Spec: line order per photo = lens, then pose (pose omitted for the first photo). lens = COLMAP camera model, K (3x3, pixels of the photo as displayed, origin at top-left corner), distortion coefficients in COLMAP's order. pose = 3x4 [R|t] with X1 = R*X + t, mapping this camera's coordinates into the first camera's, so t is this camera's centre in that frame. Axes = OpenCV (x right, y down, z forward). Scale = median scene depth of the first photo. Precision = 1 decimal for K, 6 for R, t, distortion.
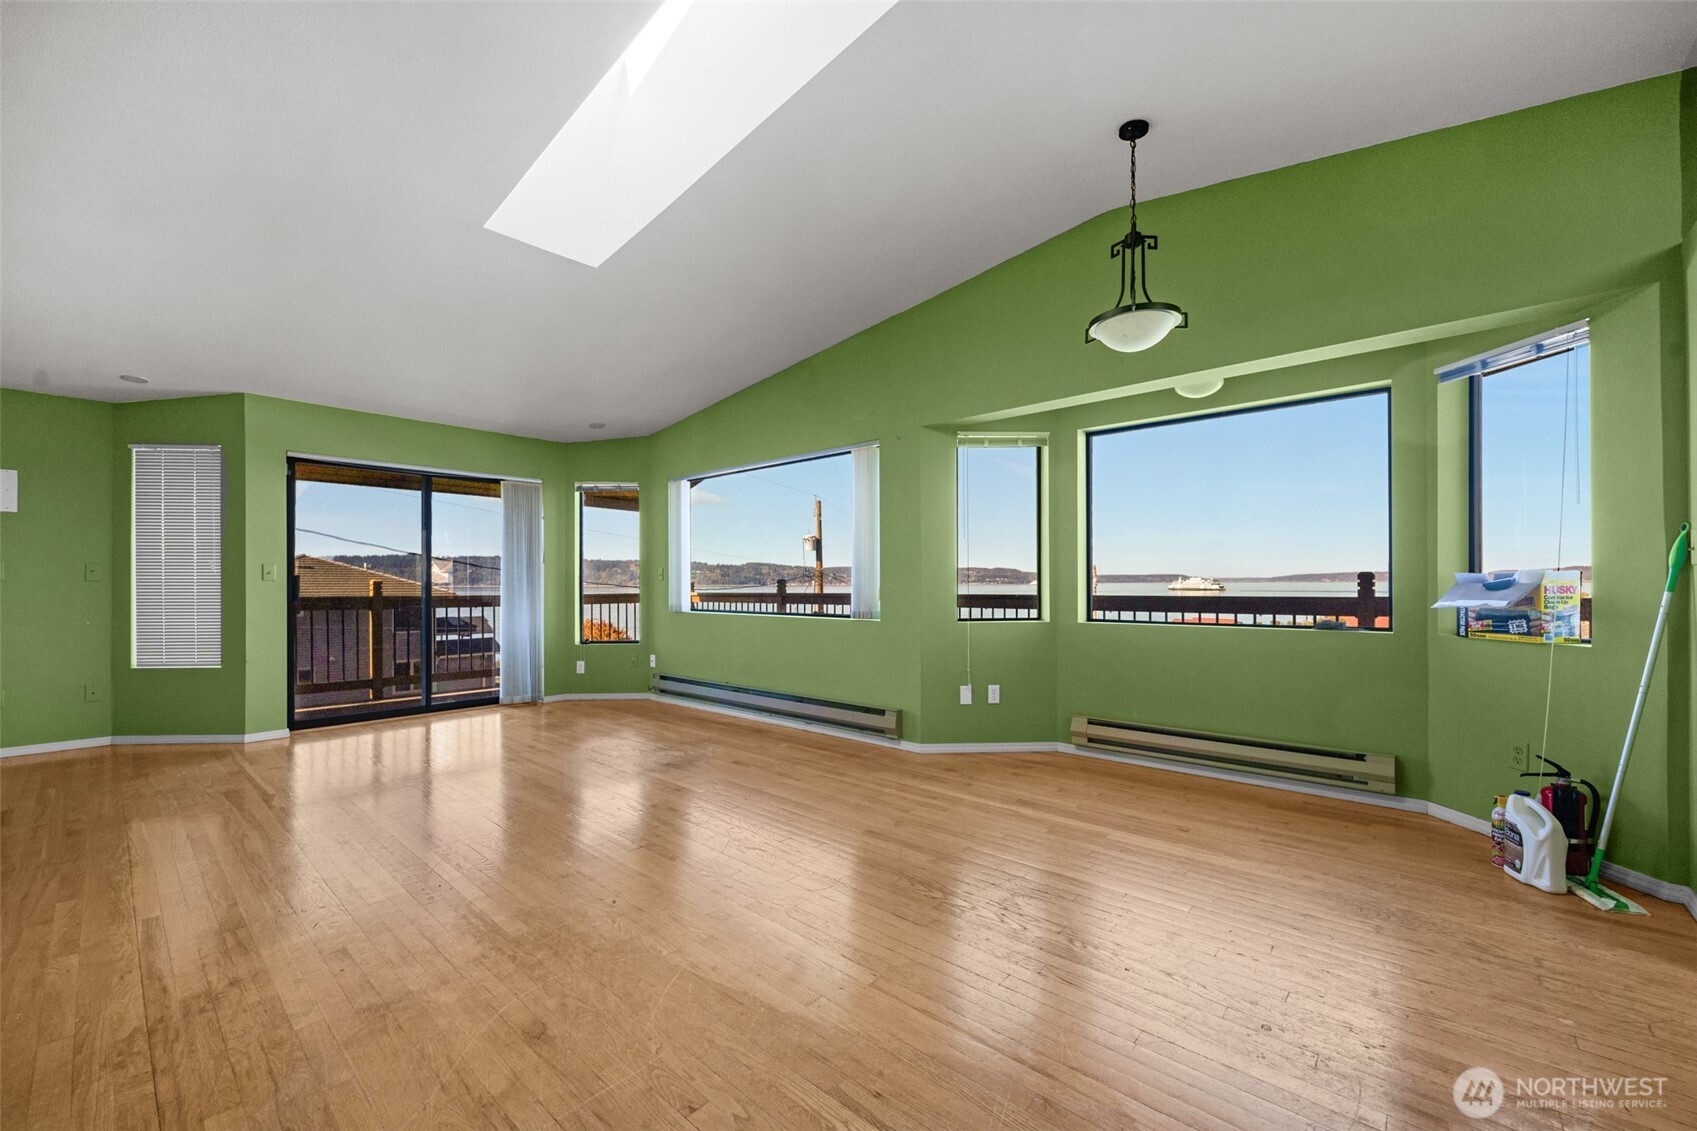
lens RADIAL K [[668.0, 0, 845.2], [0, 668.0, 582.0], [0, 0, 1]] dist [-0.001558, -0.000038]
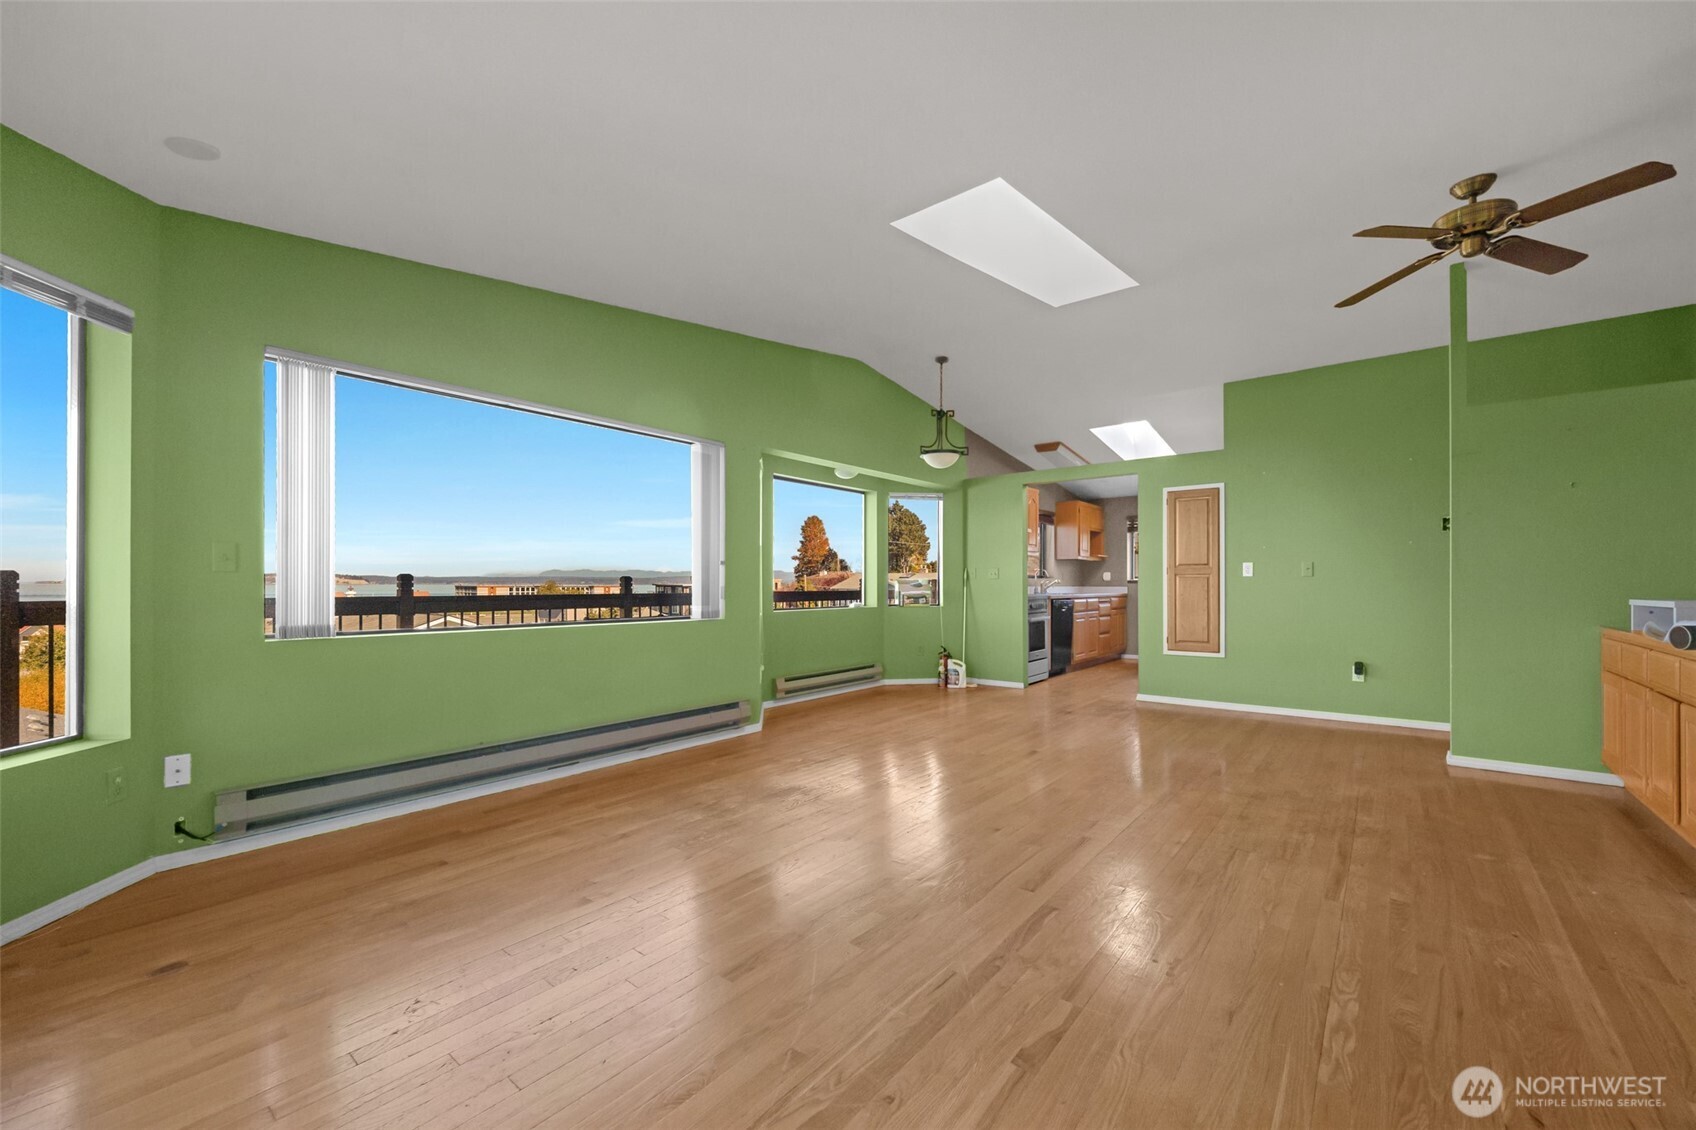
lens RADIAL K [[663.1, 0, 838.6], [0, 663.1, 590.4], [0, 0, 1]] dist [-0.000179, -0.000009]
pose [[-0.035285, -0.004807, 0.999366, -0.914020], [-0.004480, 0.999979, 0.004651, 0.008214], [-0.999367, -0.004313, -0.035305, 0.806703]]
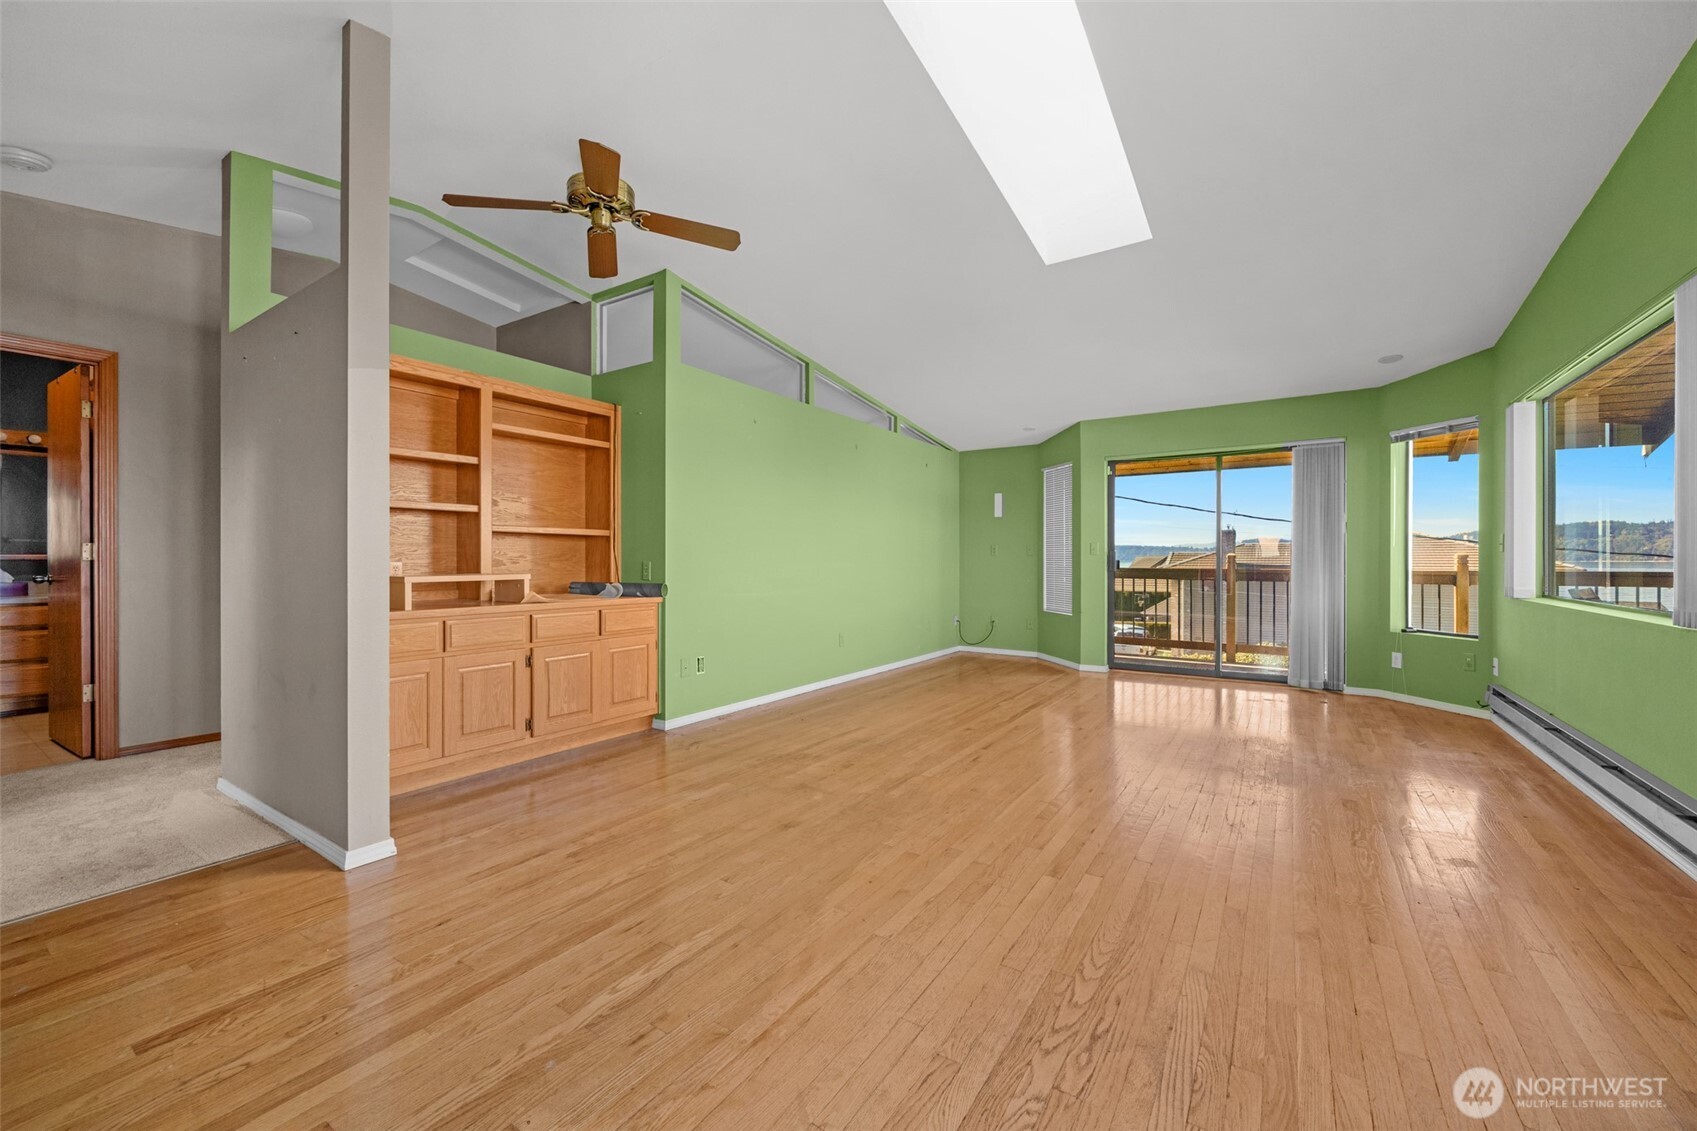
lens RADIAL K [[667.8, 0, 849.1], [0, 667.8, 557.5], [0, 0, 1]] dist [-0.002059, -0.000189]
pose [[0.141561, -0.000857, -0.989929, 0.399930], [0.002488, 0.999997, -0.000510, 0.003127], [0.989926, -0.002391, 0.141563, 0.302775]]
